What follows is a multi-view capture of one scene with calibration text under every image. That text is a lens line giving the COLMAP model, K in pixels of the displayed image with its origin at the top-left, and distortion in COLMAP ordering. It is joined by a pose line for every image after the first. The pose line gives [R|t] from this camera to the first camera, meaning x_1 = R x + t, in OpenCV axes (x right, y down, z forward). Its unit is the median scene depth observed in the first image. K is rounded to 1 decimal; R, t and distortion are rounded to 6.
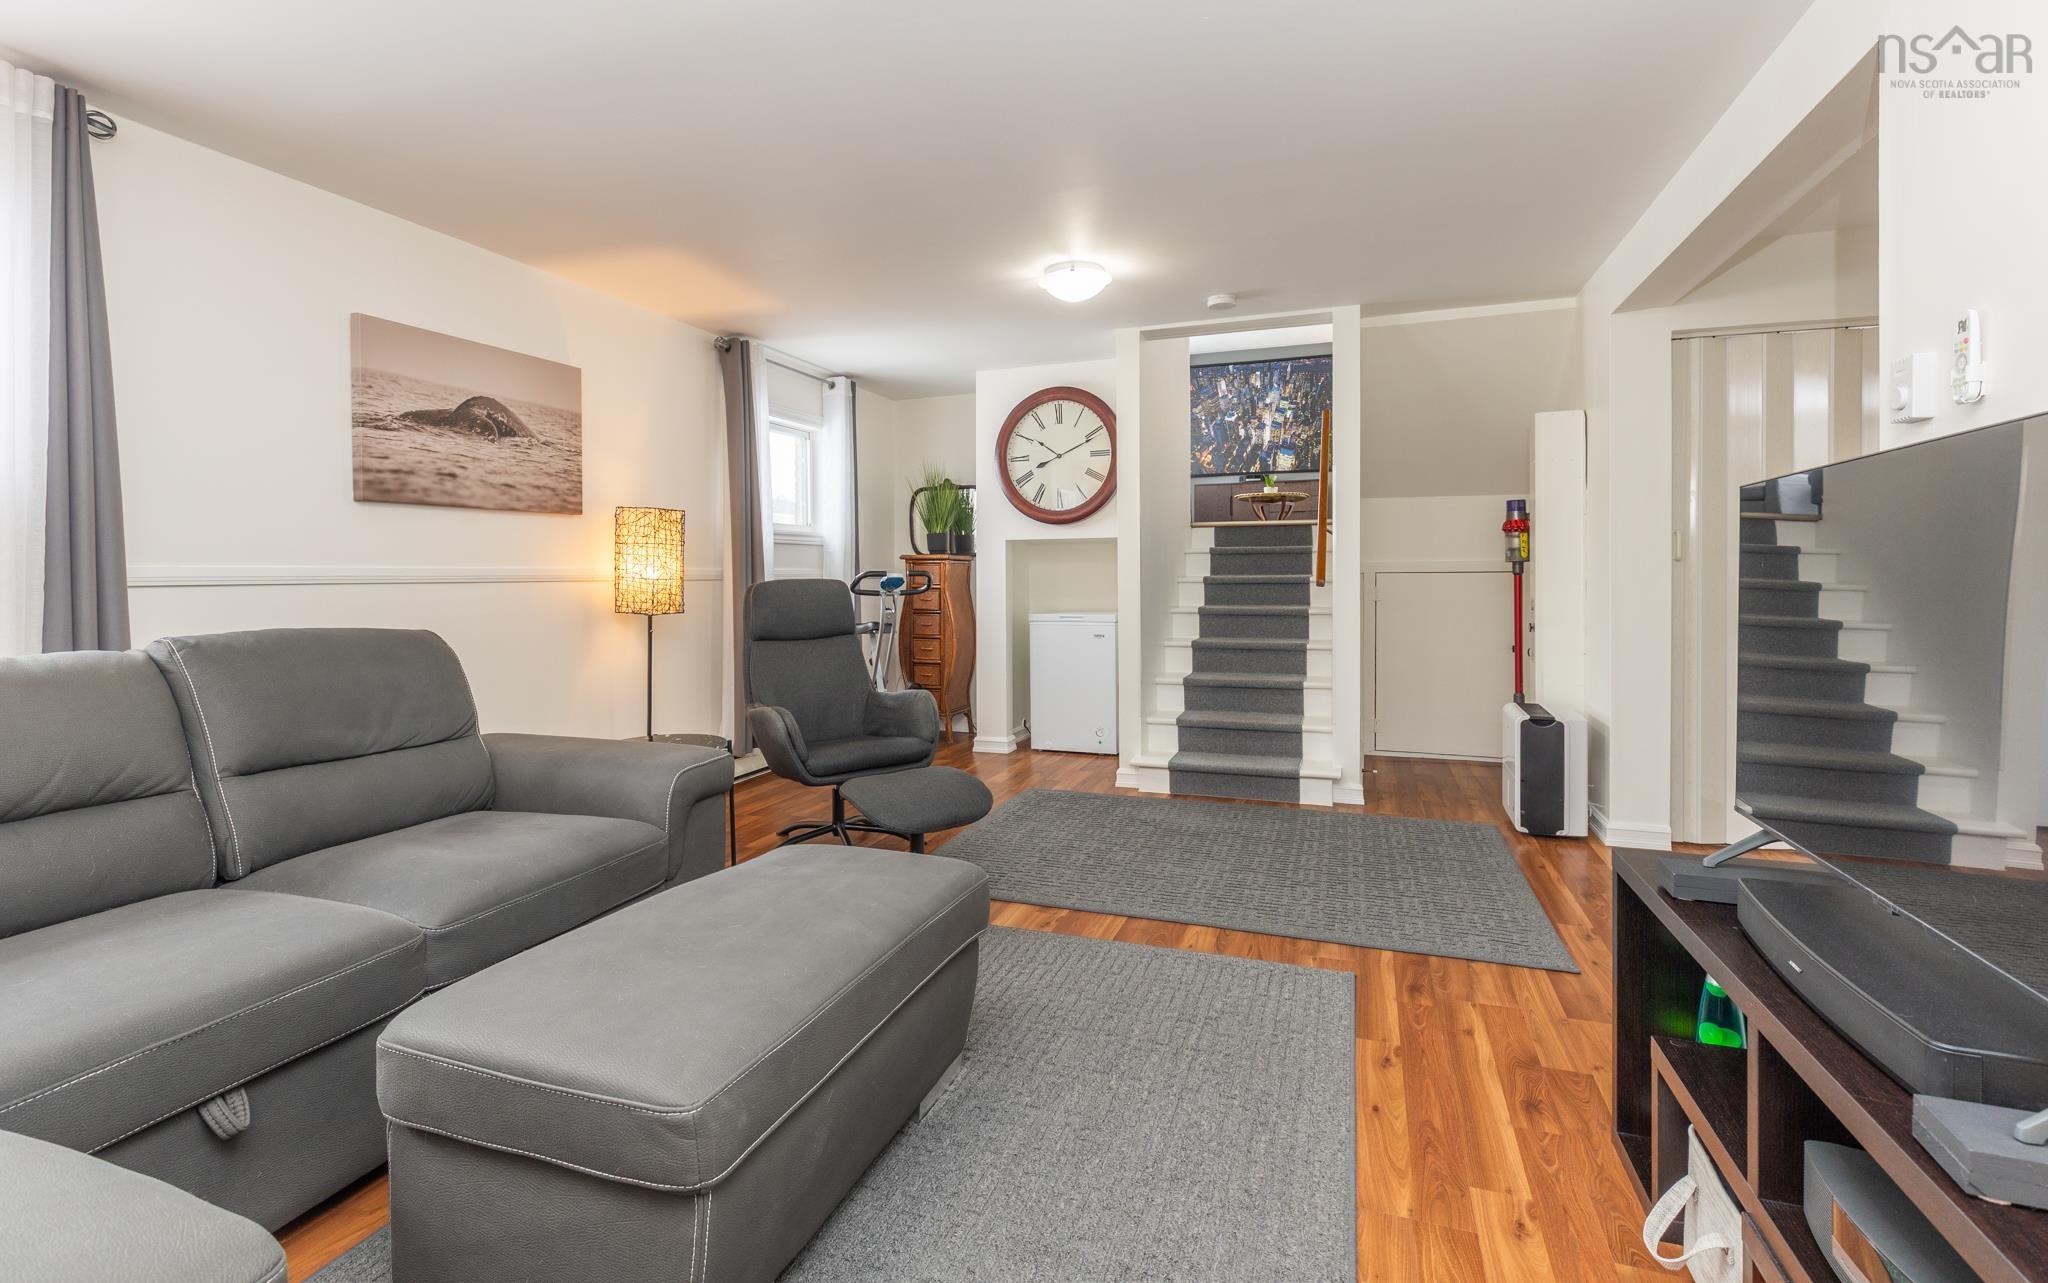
lens RADIAL K [[945.3, 0, 995.3], [0, 945.3, 582.5], [0, 0, 1]] dist [-0.000735, -0.000173]
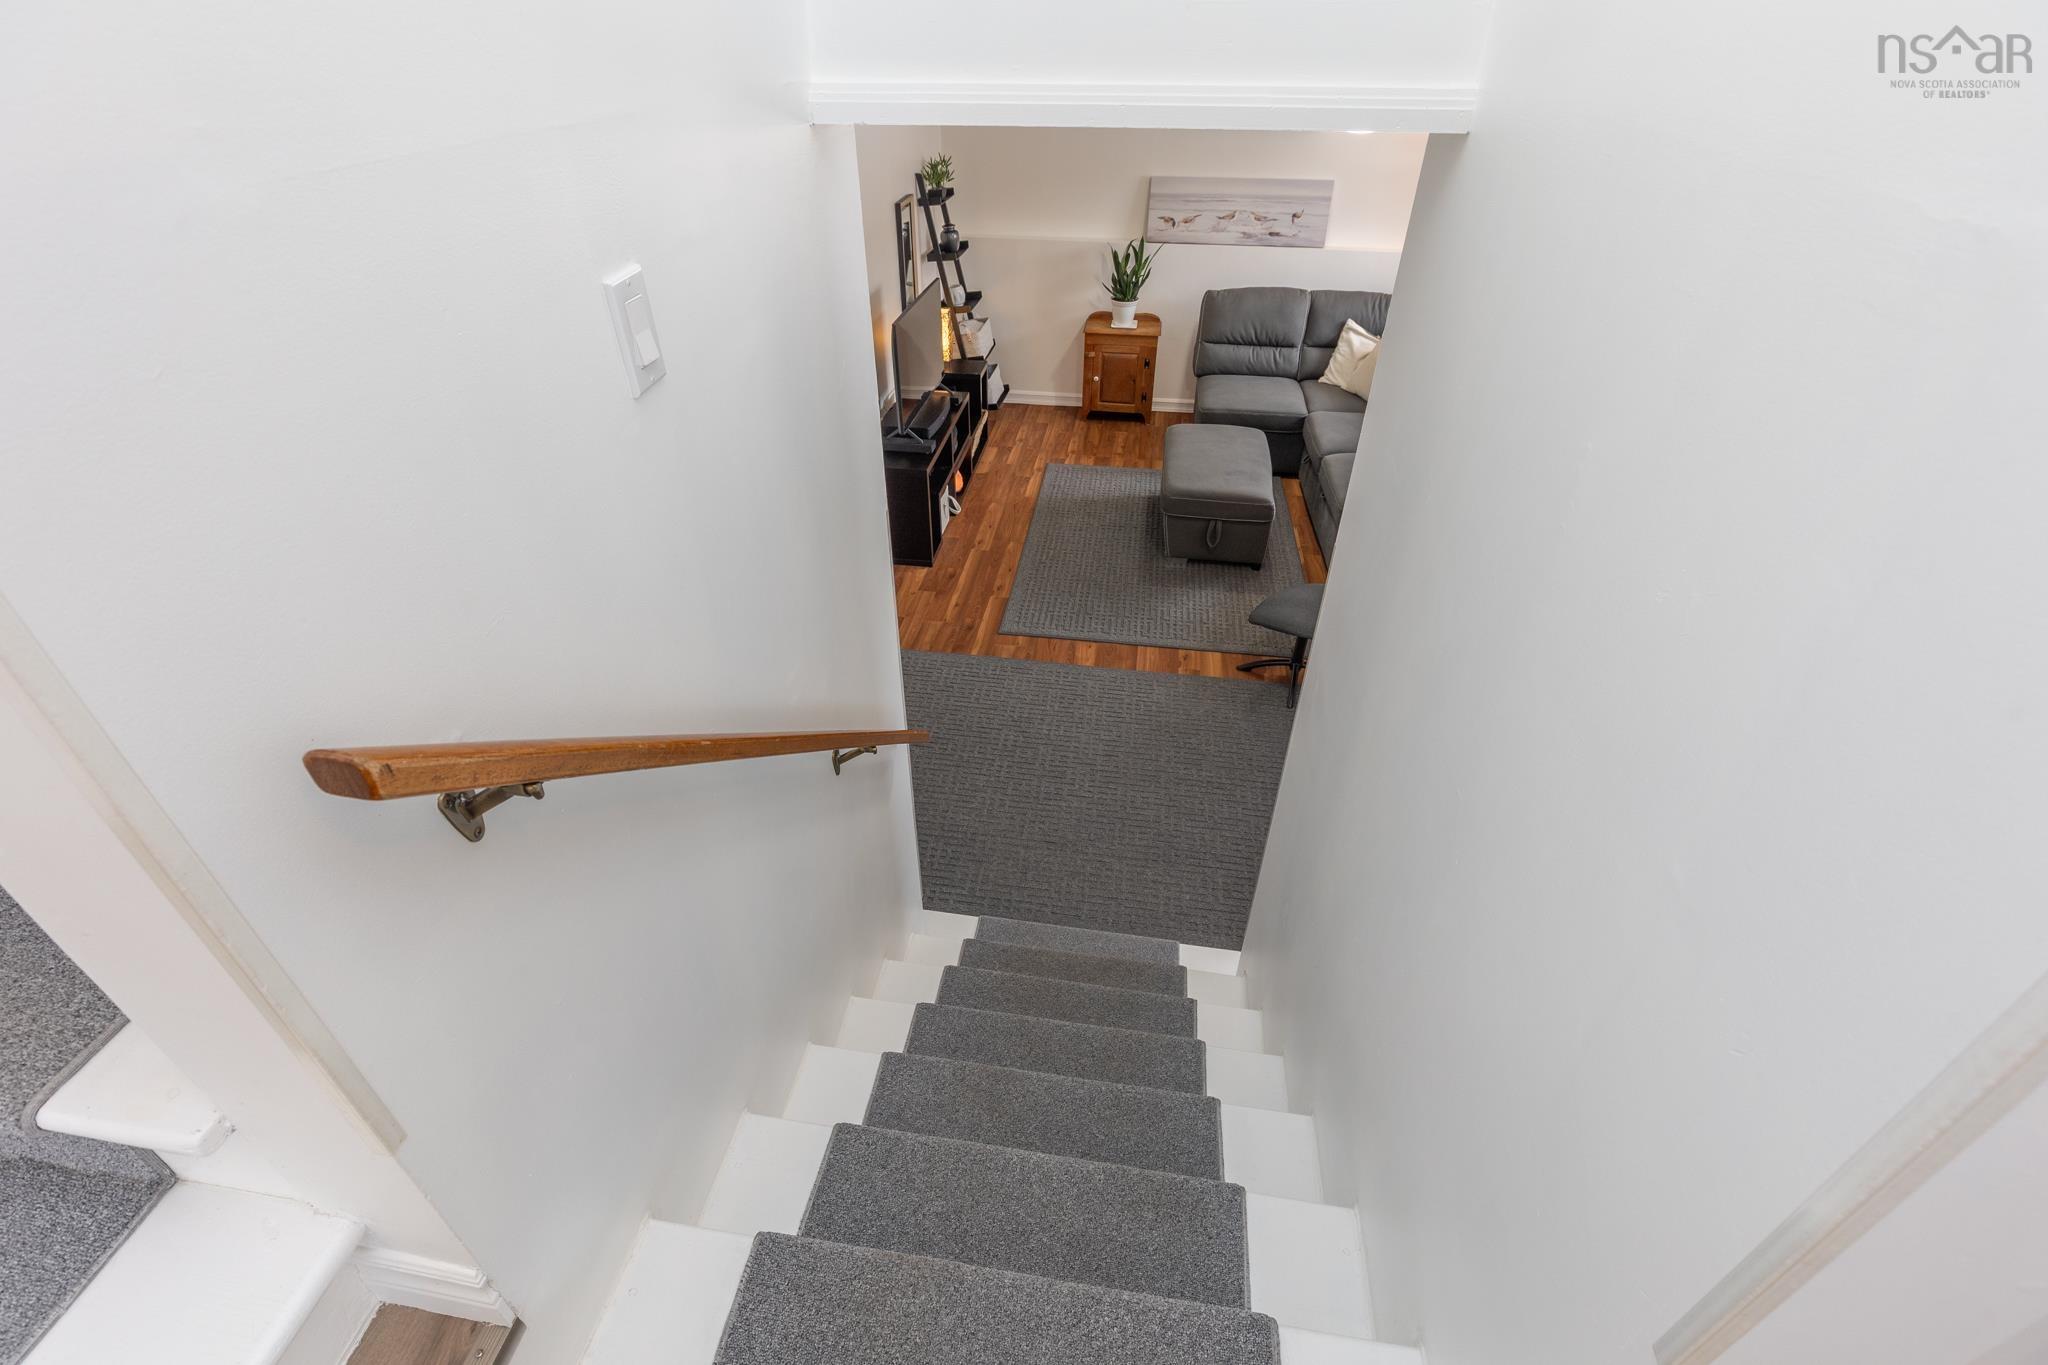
lens RADIAL K [[926.9, 0, 1010.0], [0, 926.9, 676.4], [0, 0, 1]] dist [-0.002039, -0.000195]
pose [[-0.976888, 0.128020, -0.171173, 0.506573], [0.002786, 0.808365, 0.588674, -0.420176], [0.213732, 0.574592, -0.790039, 1.845616]]
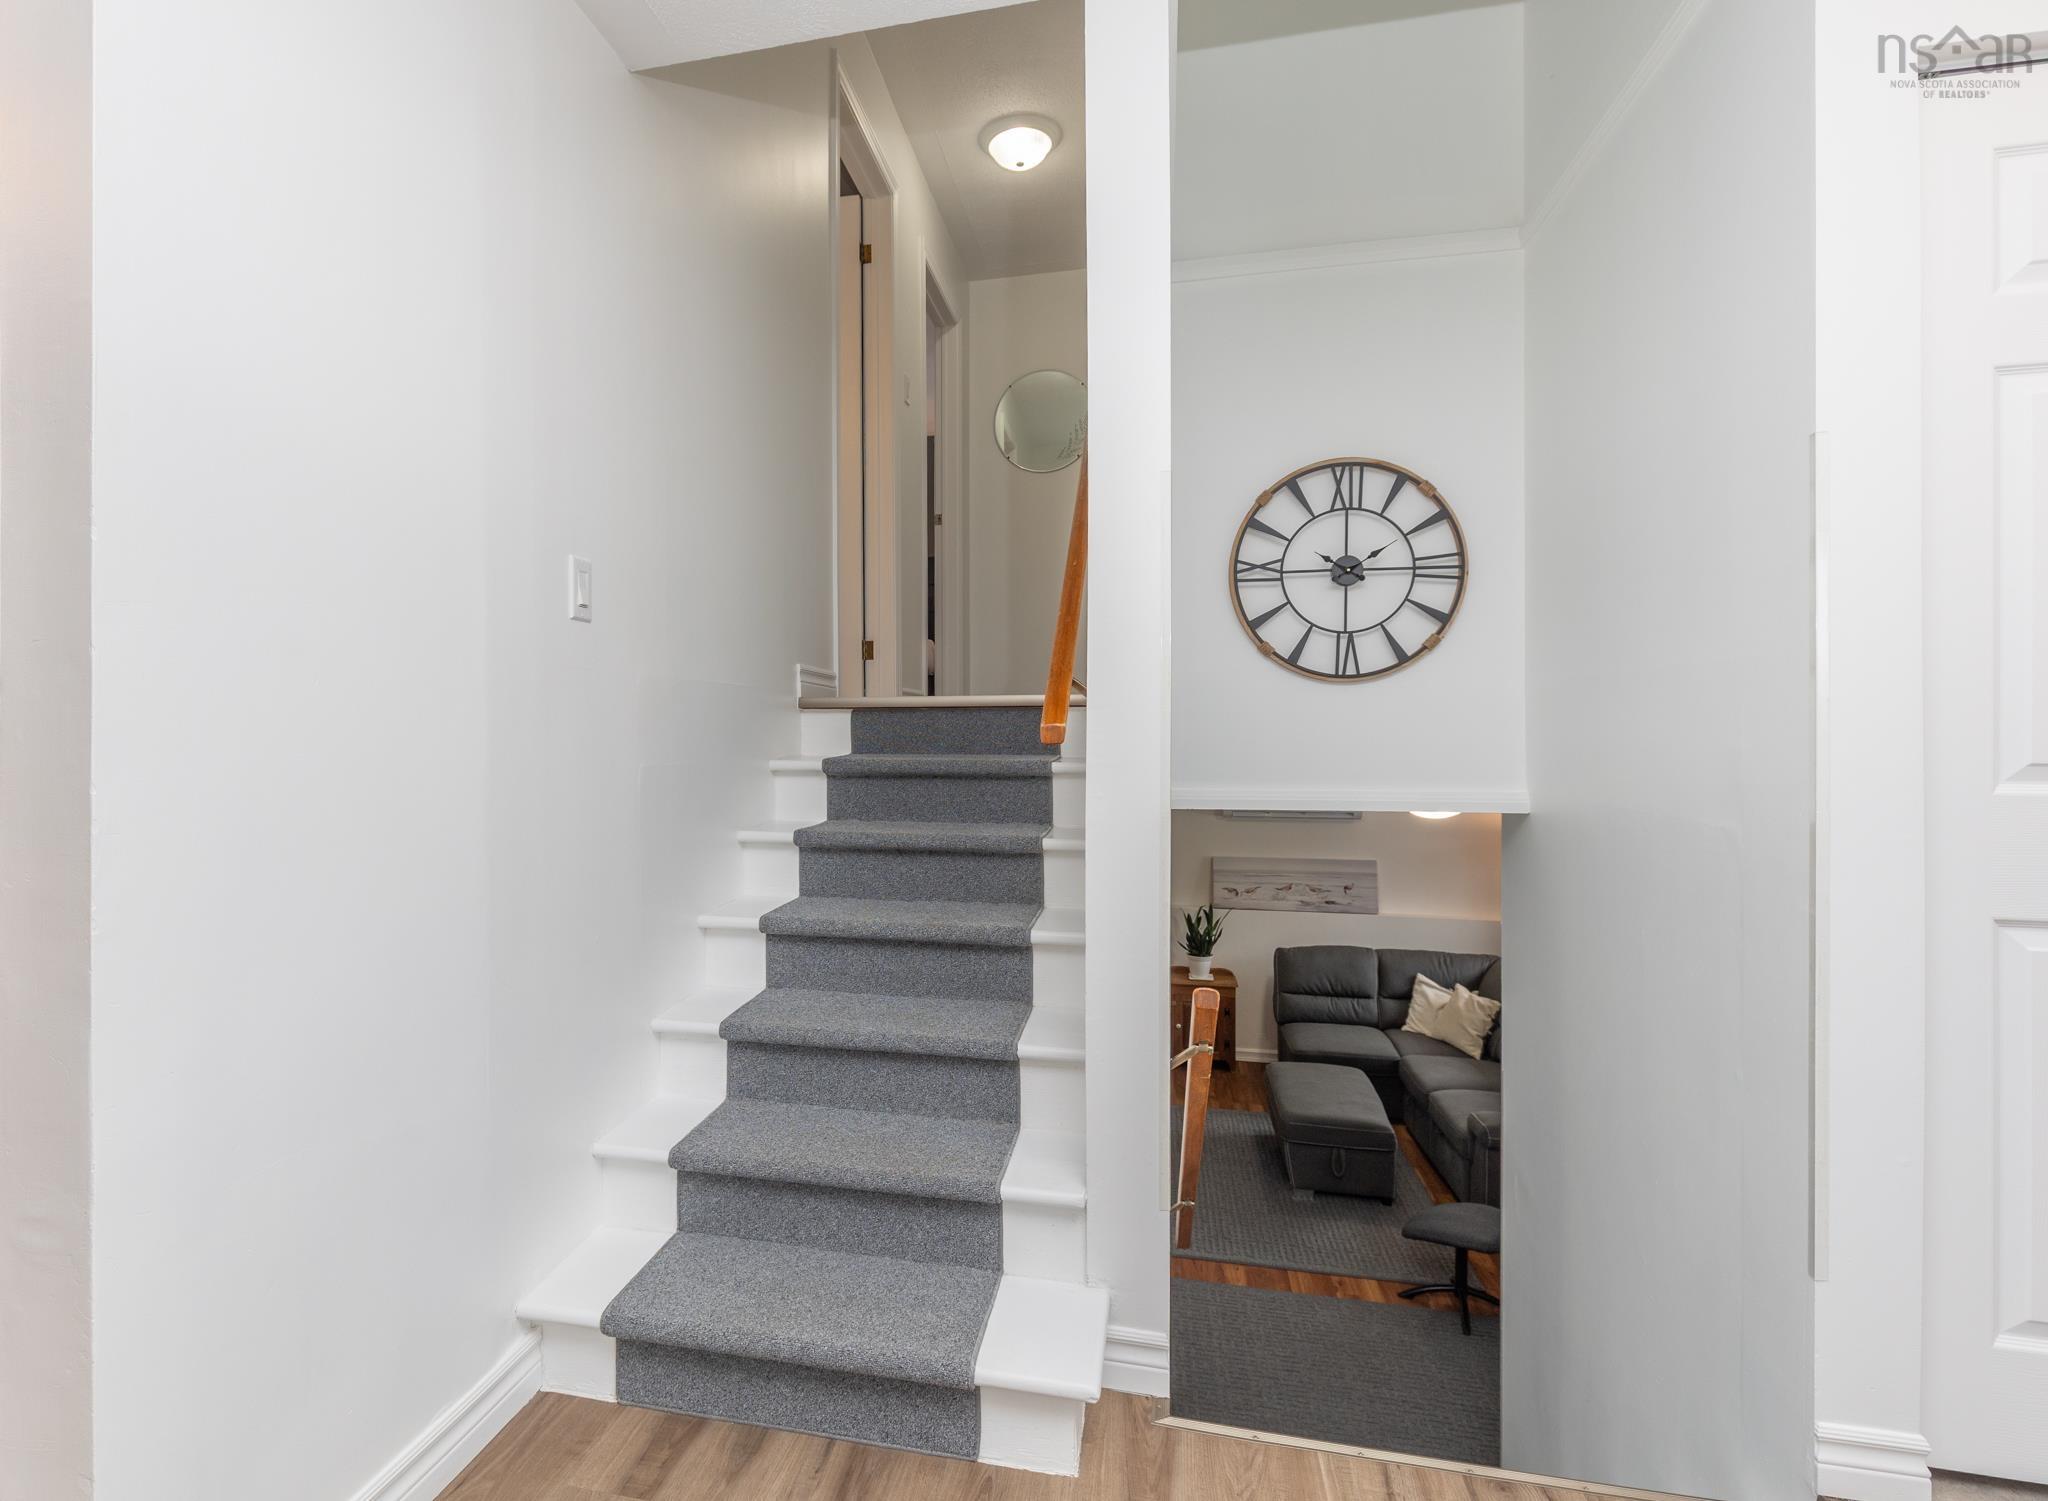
lens RADIAL K [[1039.2, 0, 902.6], [0, 1039.2, 739.2], [0, 0, 1]] dist [0.001361, -0.000390]
pose [[-0.992155, 0.008183, -0.124744, 0.807799], [0.006754, 0.999907, 0.011874, -0.446171], [0.124829, 0.010939, -0.992118, 2.190179]]
